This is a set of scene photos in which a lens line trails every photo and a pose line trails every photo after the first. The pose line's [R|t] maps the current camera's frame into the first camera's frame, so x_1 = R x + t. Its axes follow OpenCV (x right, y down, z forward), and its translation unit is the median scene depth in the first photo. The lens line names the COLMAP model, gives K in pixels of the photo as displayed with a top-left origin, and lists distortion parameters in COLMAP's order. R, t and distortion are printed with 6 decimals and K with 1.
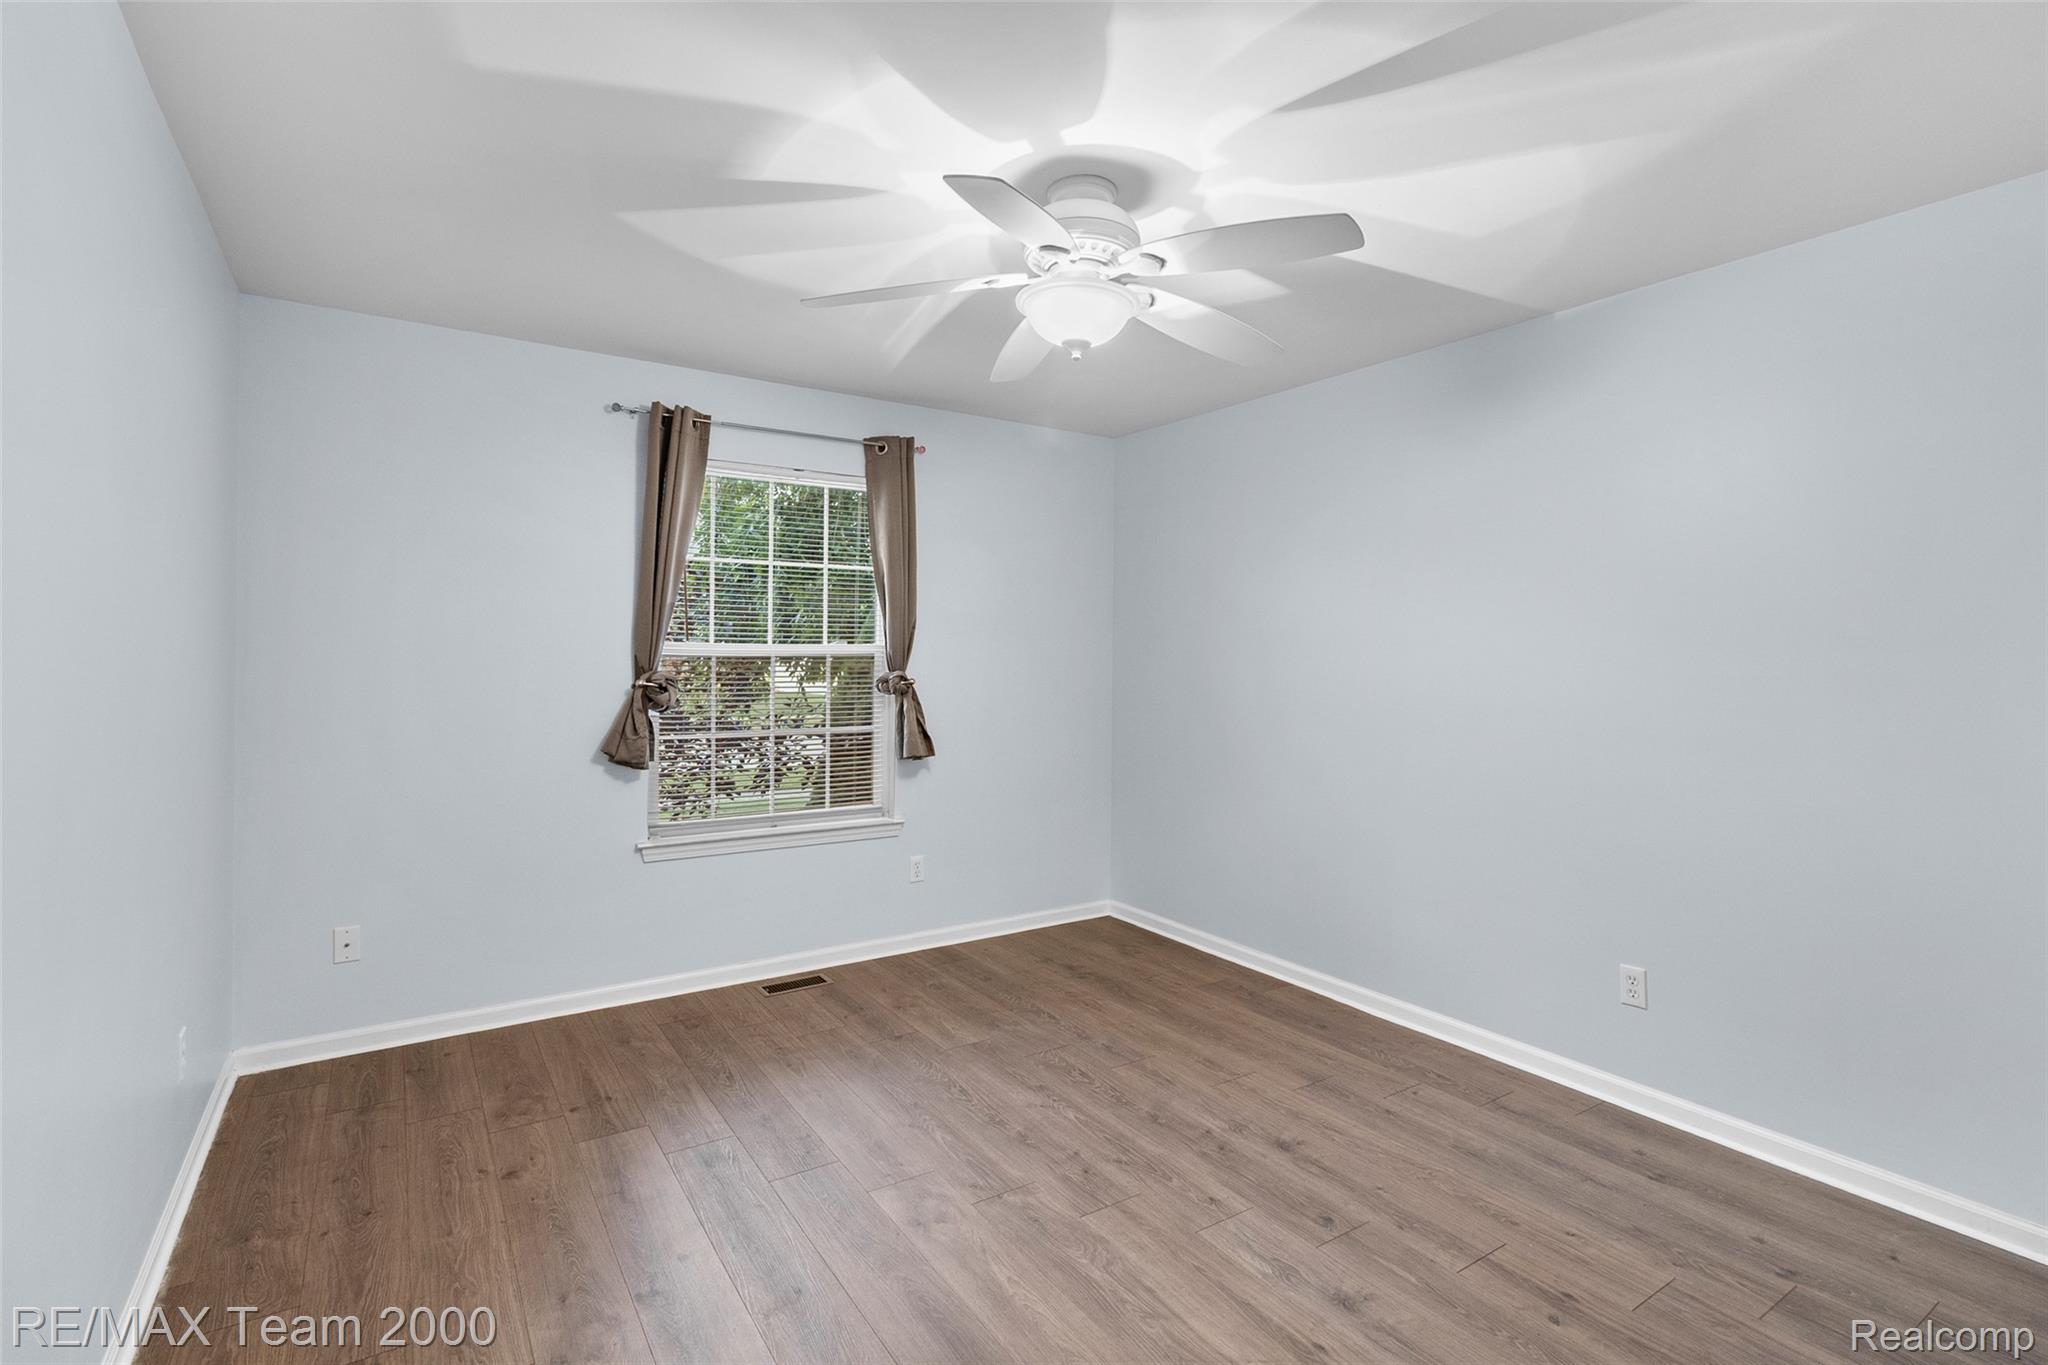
lens RADIAL K [[943.0, 0, 1024.6], [0, 943.0, 677.7], [0, 0, 1]] dist [0.004672, -0.000630]
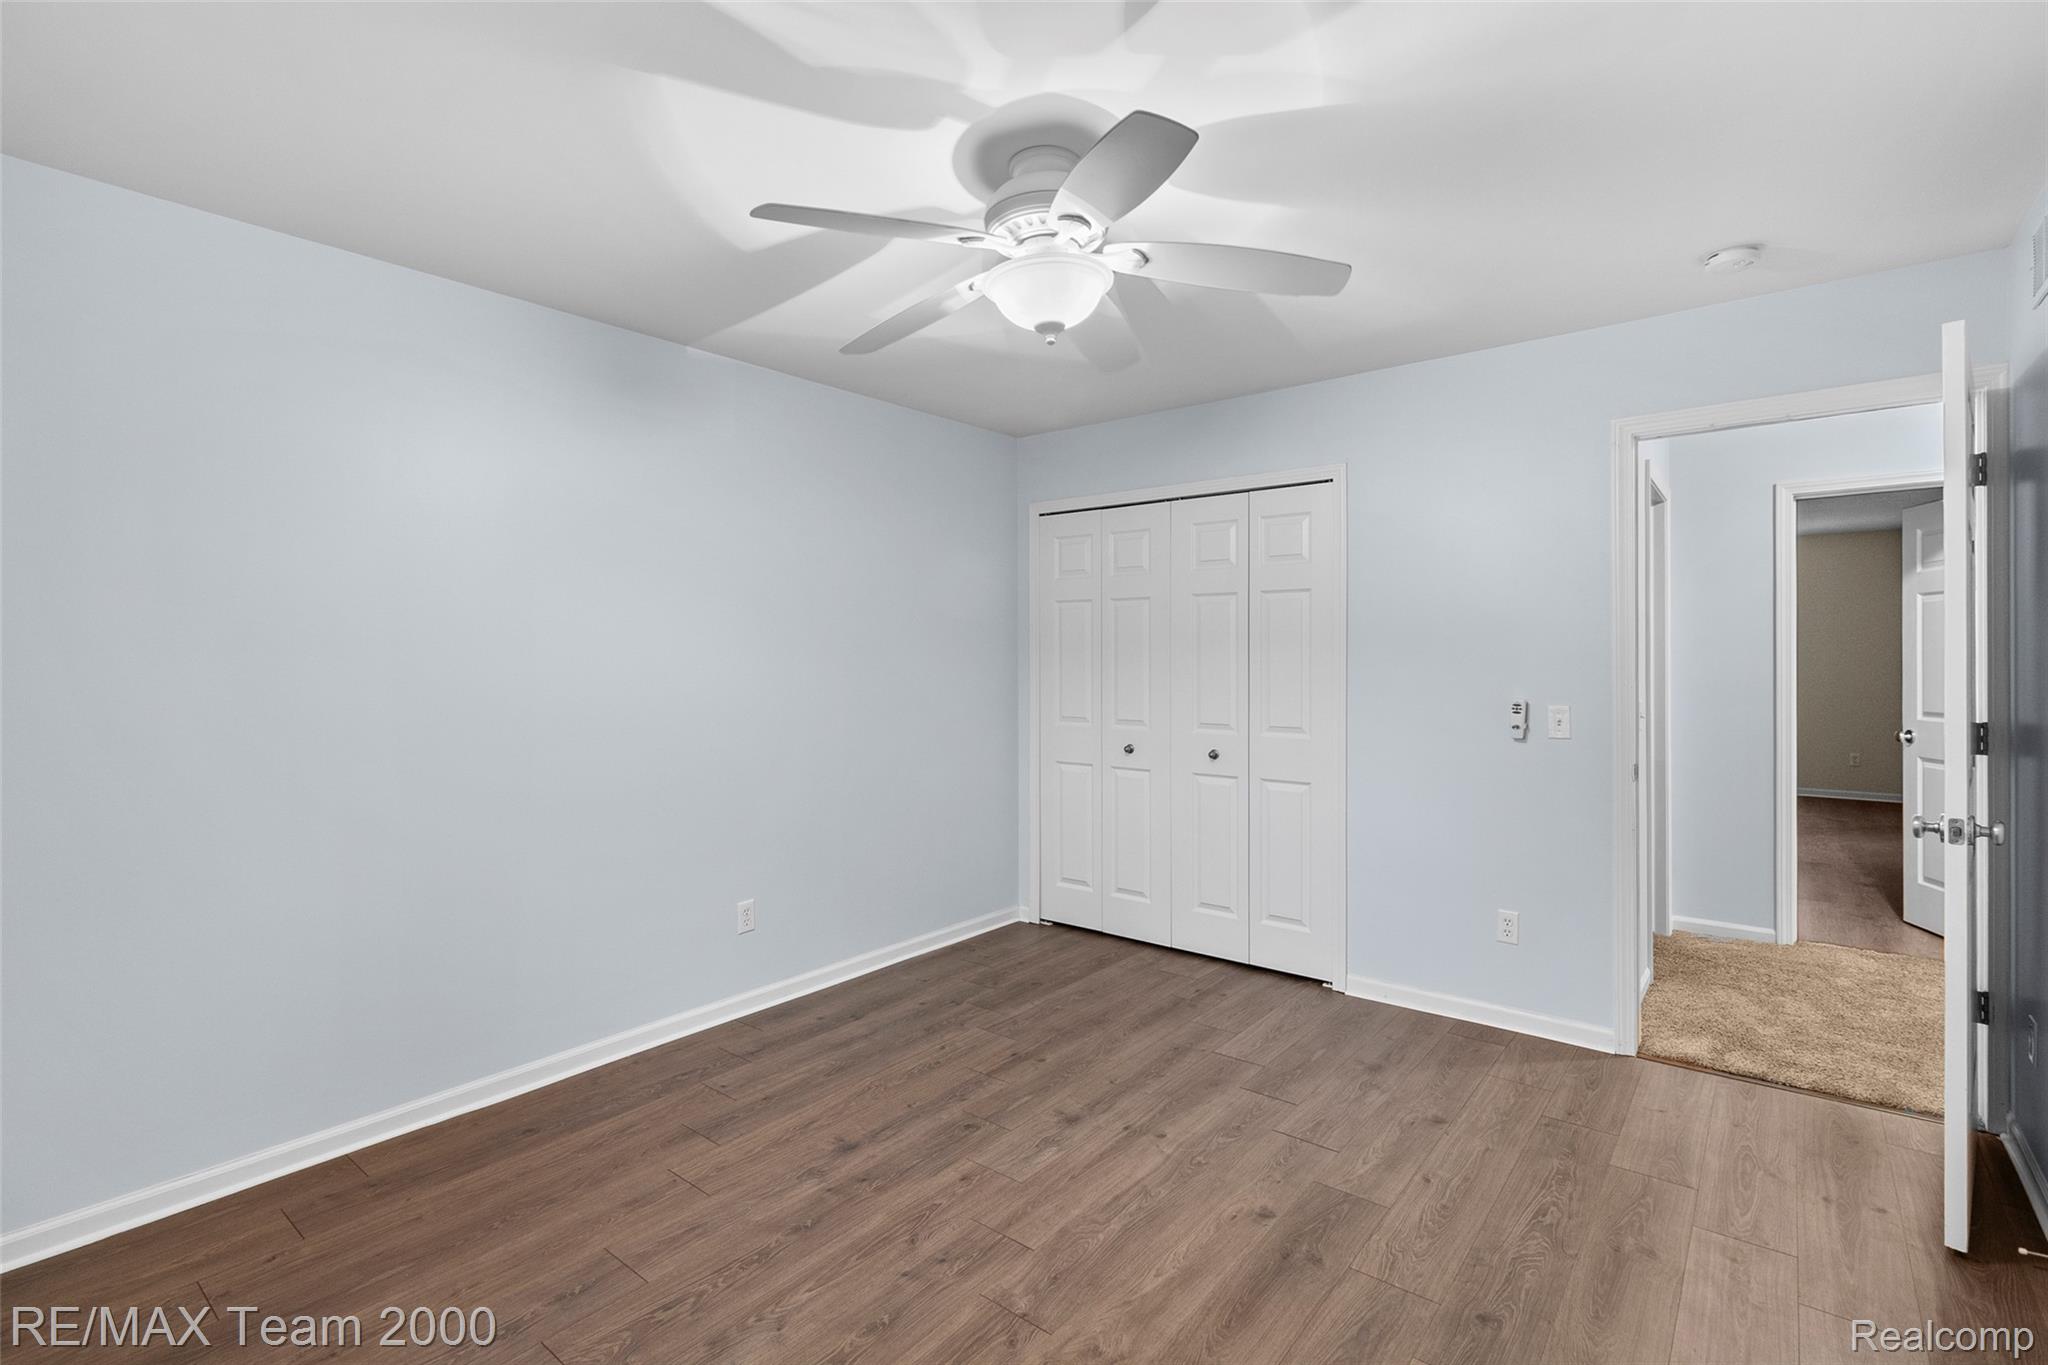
lens RADIAL K [[943.0, 0, 1022.9], [0, 943.0, 663.0], [0, 0, 1]] dist [0.004672, -0.000630]
pose [[-0.301520, -0.010765, 0.953399, -0.662439], [0.022828, 0.999568, 0.018506, -0.024460], [-0.953186, 0.027344, -0.301144, 1.021969]]
